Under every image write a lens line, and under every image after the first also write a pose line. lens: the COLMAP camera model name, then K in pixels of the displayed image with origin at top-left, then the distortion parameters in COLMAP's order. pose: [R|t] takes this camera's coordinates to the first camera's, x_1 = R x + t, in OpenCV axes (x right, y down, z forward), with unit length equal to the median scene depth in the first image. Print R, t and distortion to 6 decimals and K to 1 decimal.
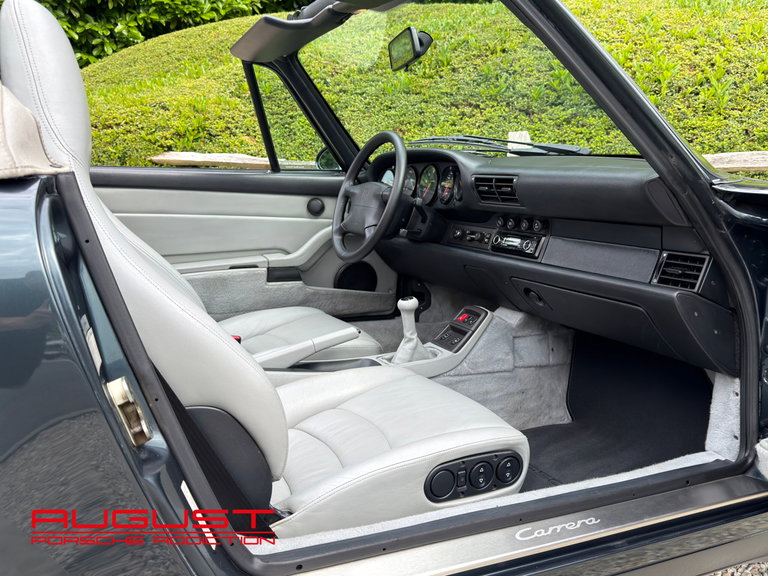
lens RADIAL K [[687.0, 0, 386.3], [0, 687.0, 307.0], [0, 0, 1]] dist [0.061227, -0.090831]
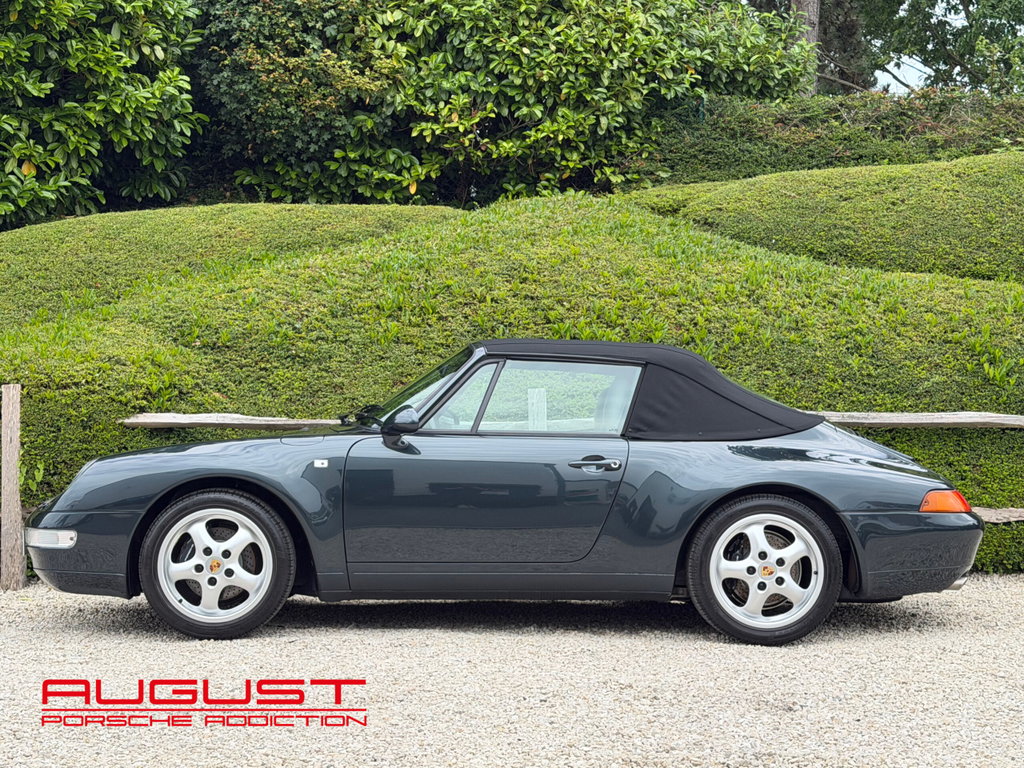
lens RADIAL K [[1753.6, 0, 511.3], [0, 1753.6, 375.9], [0, 0, 1]] dist [0.170181, 0.000000]
pose [[0.944004, -0.018128, 0.329435, -0.644744], [0.082595, 0.979680, -0.182769, 0.187916], [-0.319428, 0.199744, 0.926320, -1.307513]]
